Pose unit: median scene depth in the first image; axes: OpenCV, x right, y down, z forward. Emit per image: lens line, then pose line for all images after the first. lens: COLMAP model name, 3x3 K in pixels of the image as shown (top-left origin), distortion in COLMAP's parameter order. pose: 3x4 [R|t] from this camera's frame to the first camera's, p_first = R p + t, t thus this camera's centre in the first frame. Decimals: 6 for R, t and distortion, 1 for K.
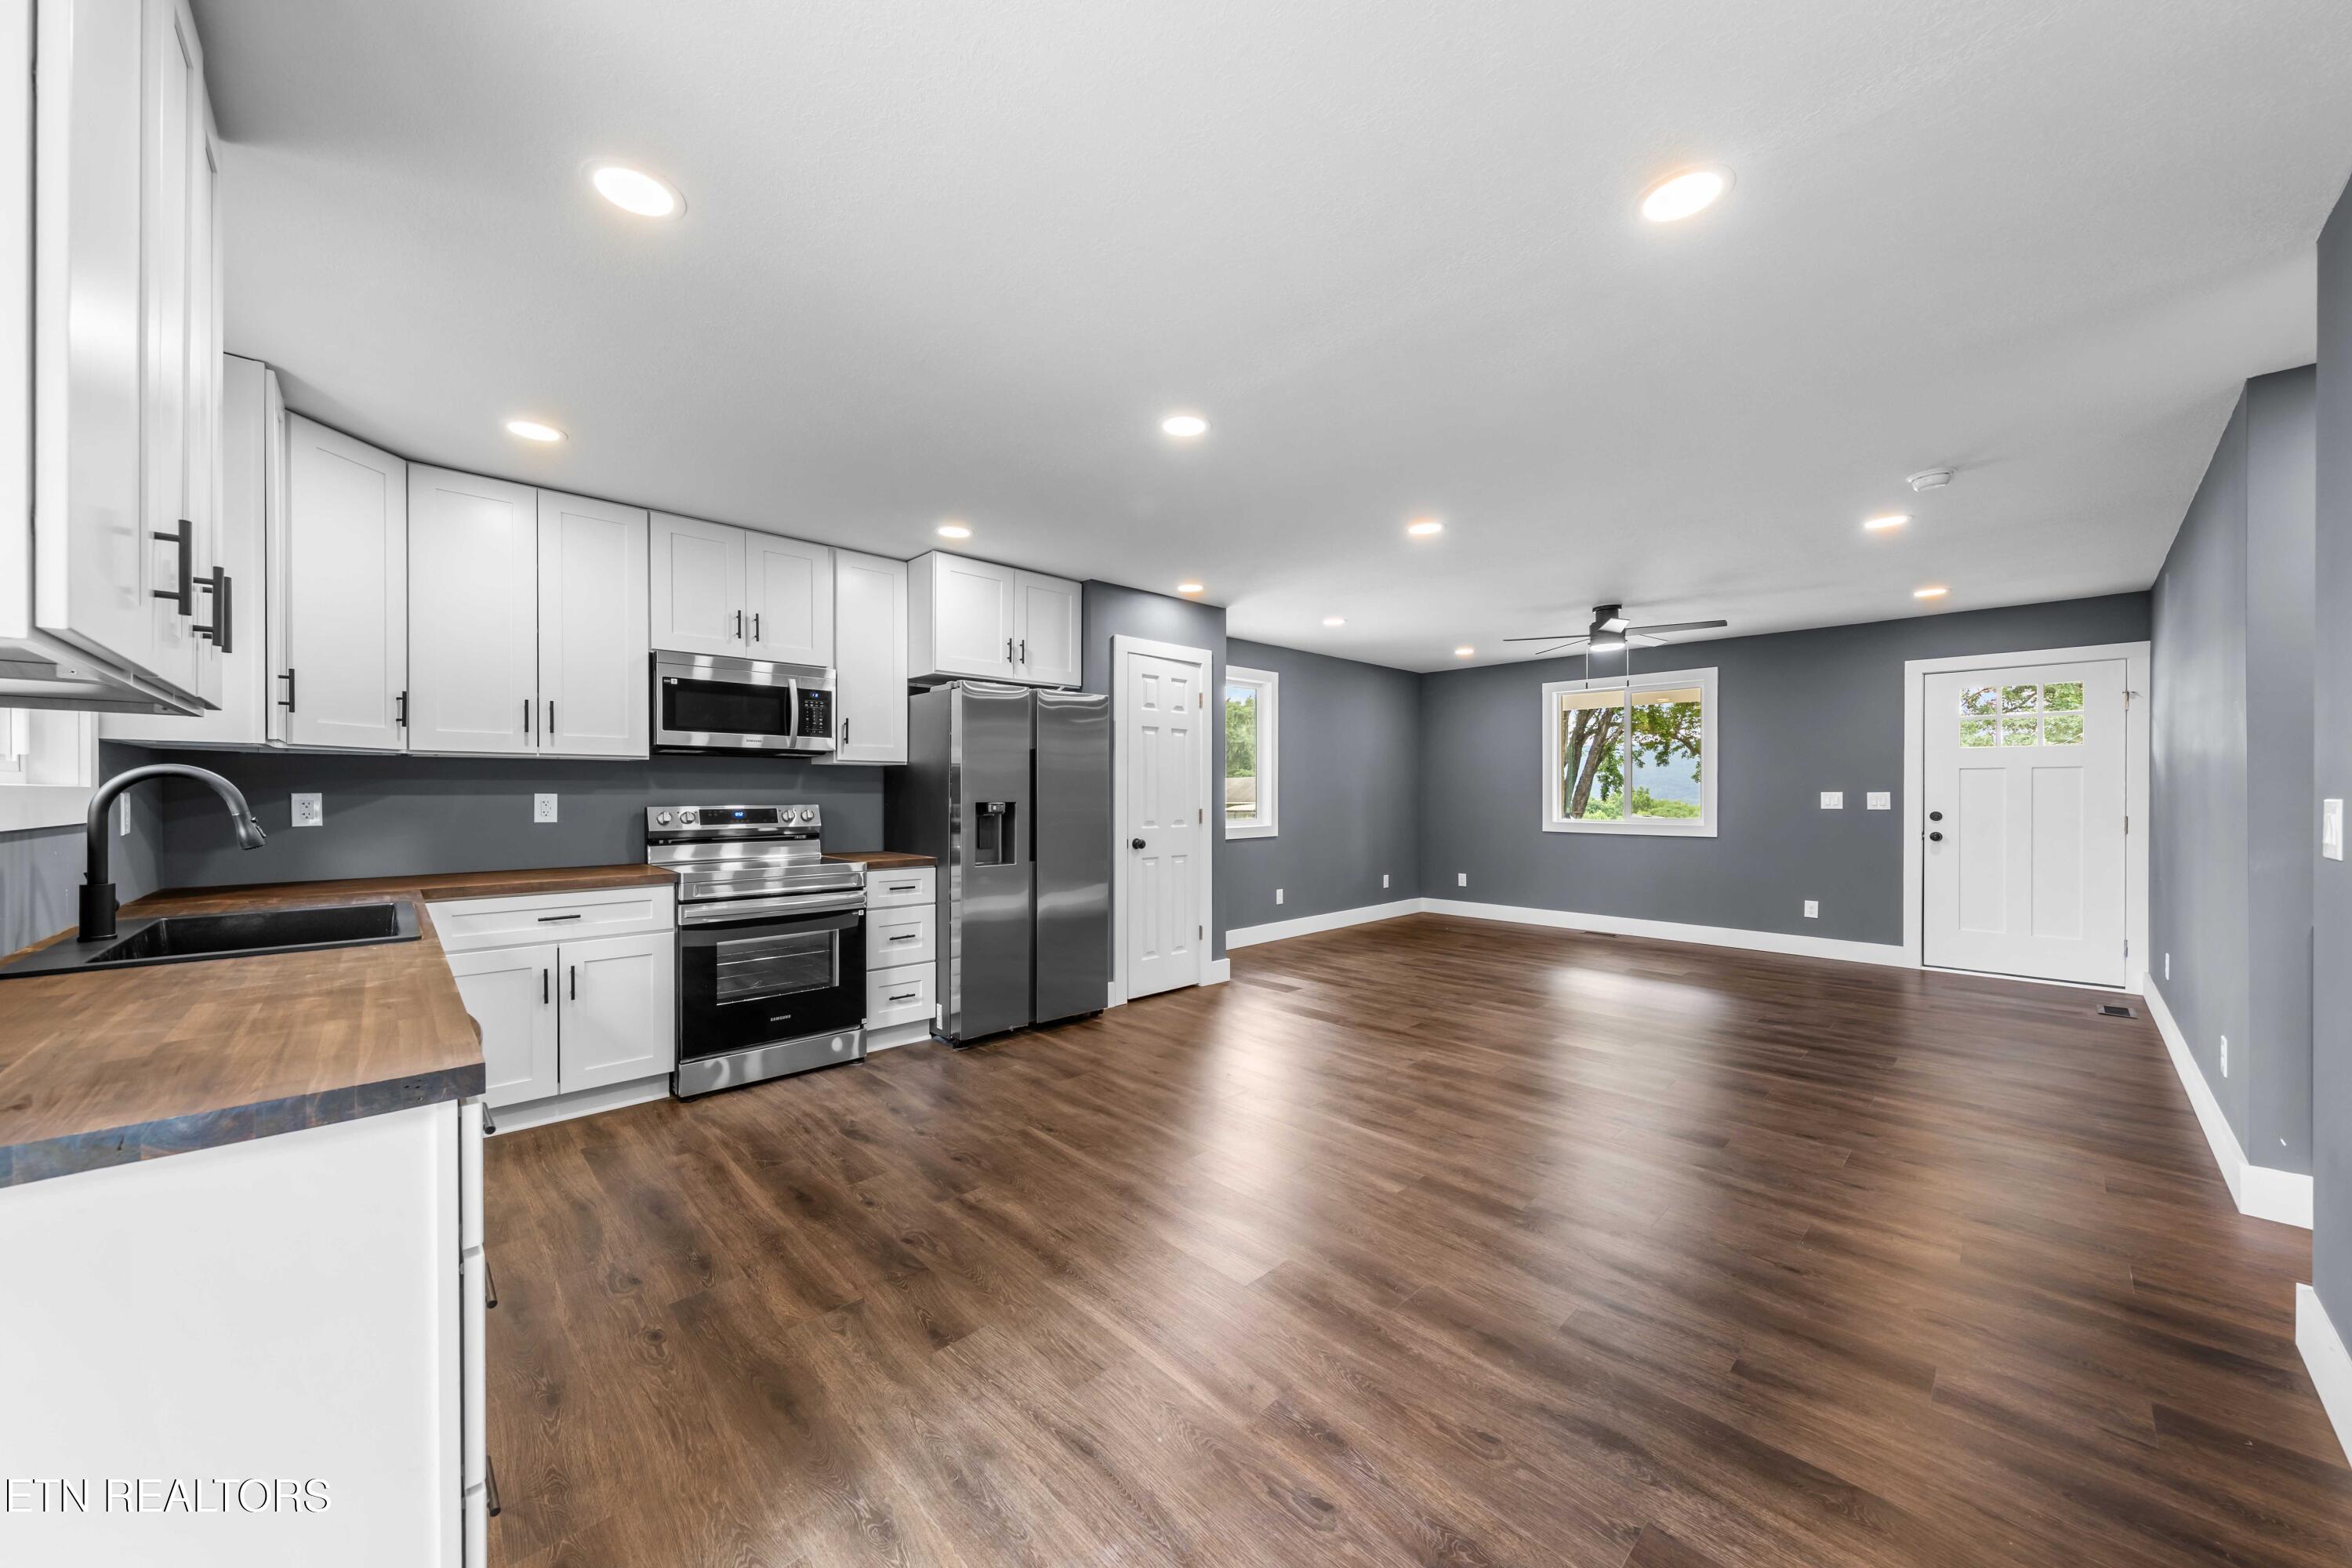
lens RADIAL K [[830.6, 0, 1163.8], [0, 830.6, 795.6], [0, 0, 1]] dist [0.006550, -0.000266]
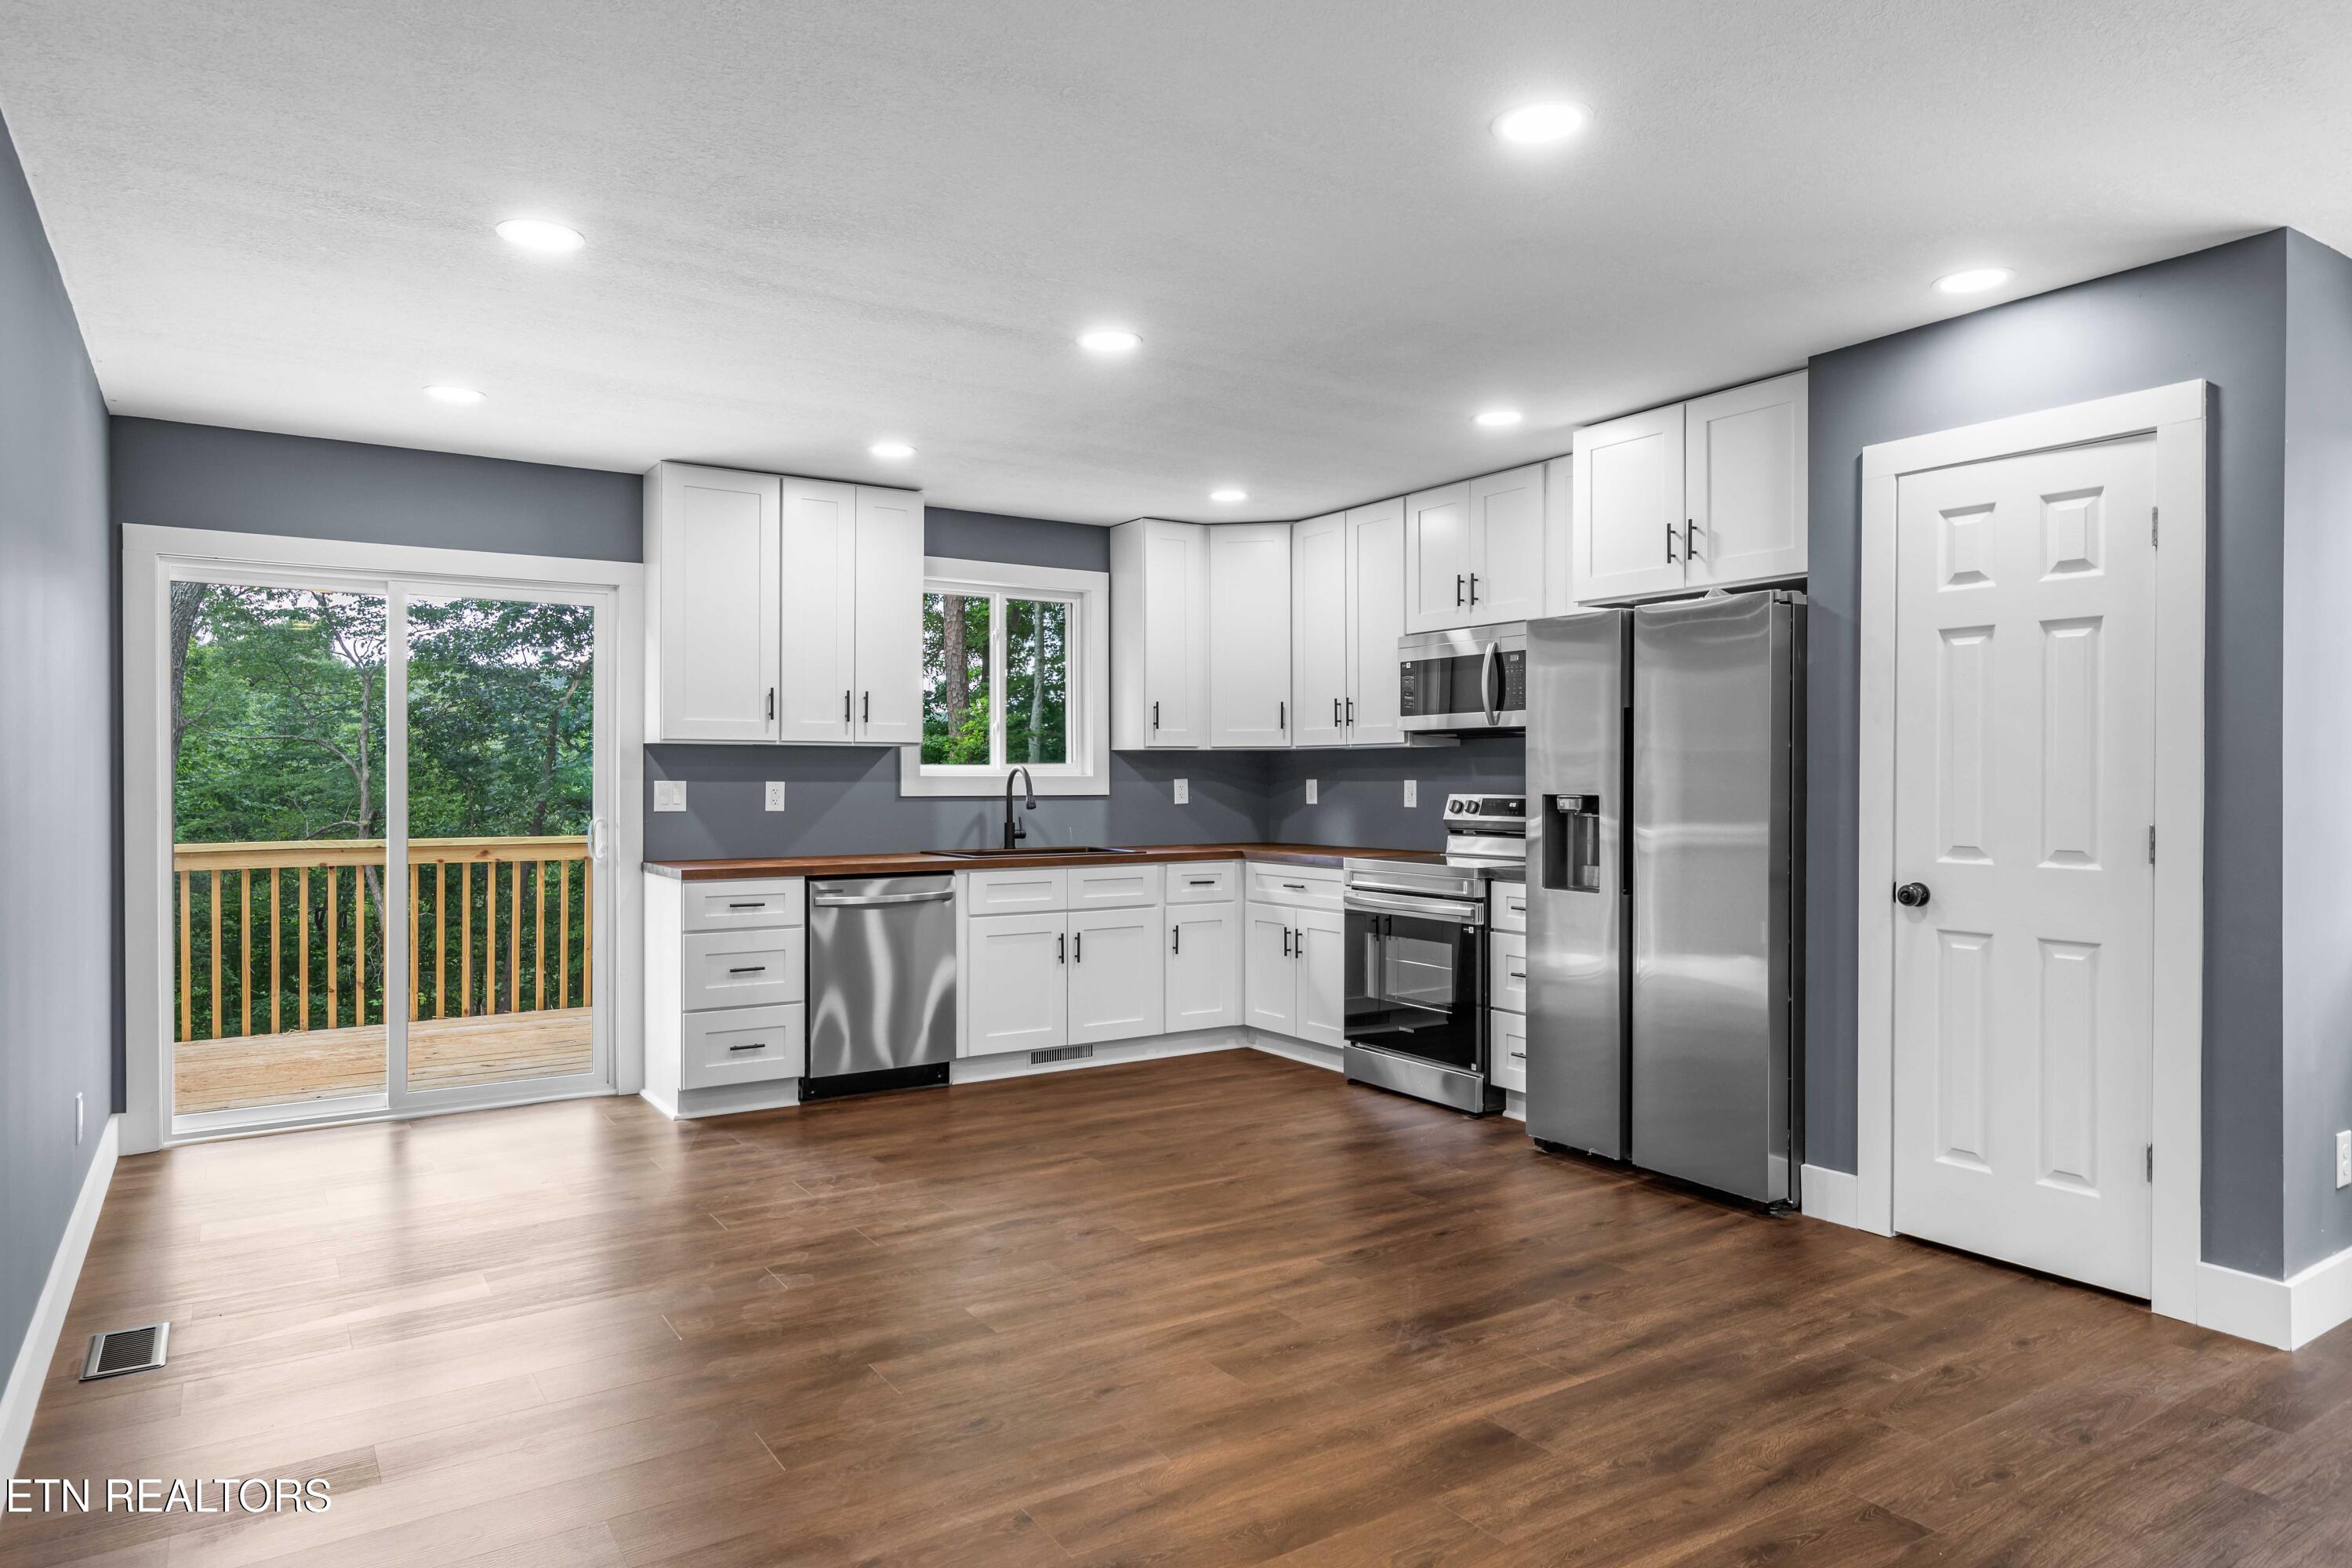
lens RADIAL K [[1419.4, 0, 1175.8], [0, 1419.4, 784.3], [0, 0, 1]] dist [0.006623, 0.001390]
pose [[-0.172180, 0.004789, -0.985054, 0.709716], [-0.004435, 0.999974, 0.005637, -0.004016], [0.985056, 0.005340, -0.172154, 0.658931]]
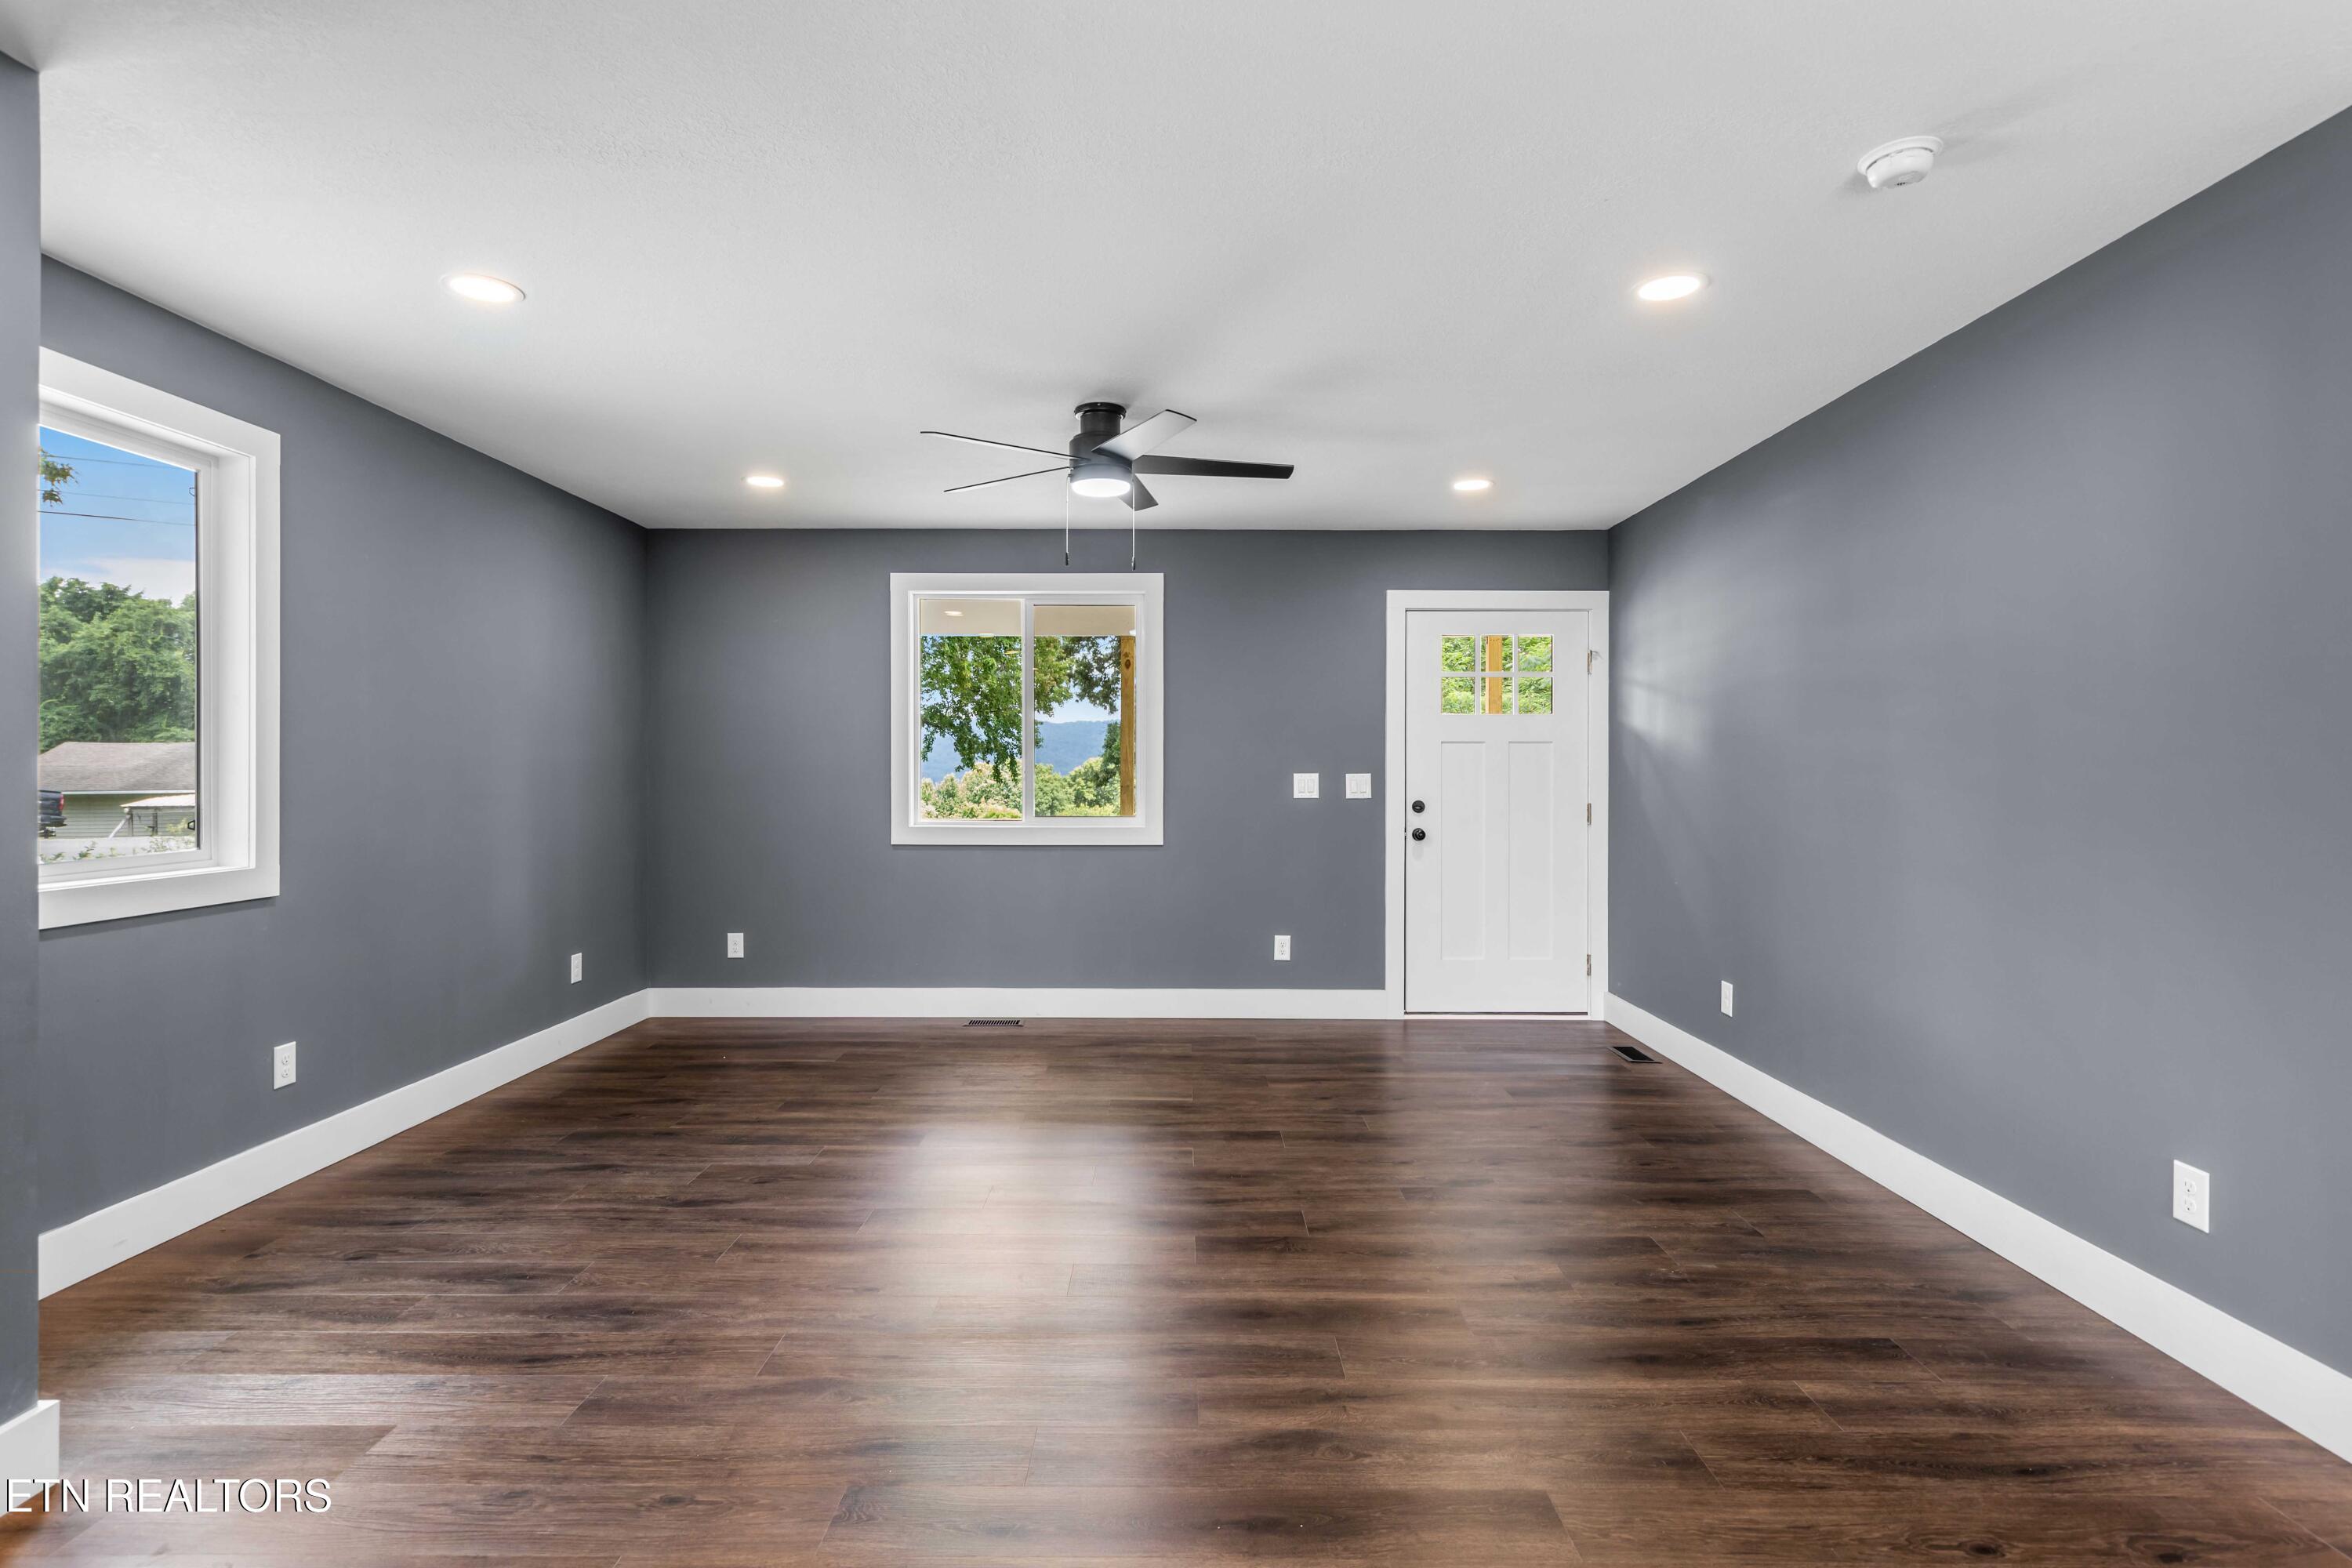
lens RADIAL K [[1138.6, 0, 1169.2], [0, 1138.6, 773.5], [0, 0, 1]] dist [0.011353, -0.000256]
pose [[0.691687, 0.000522, 0.722197, 0.058978], [0.001050, 0.999998, -0.001729, -0.002864], [-0.722196, 0.001954, 0.691685, 0.488712]]
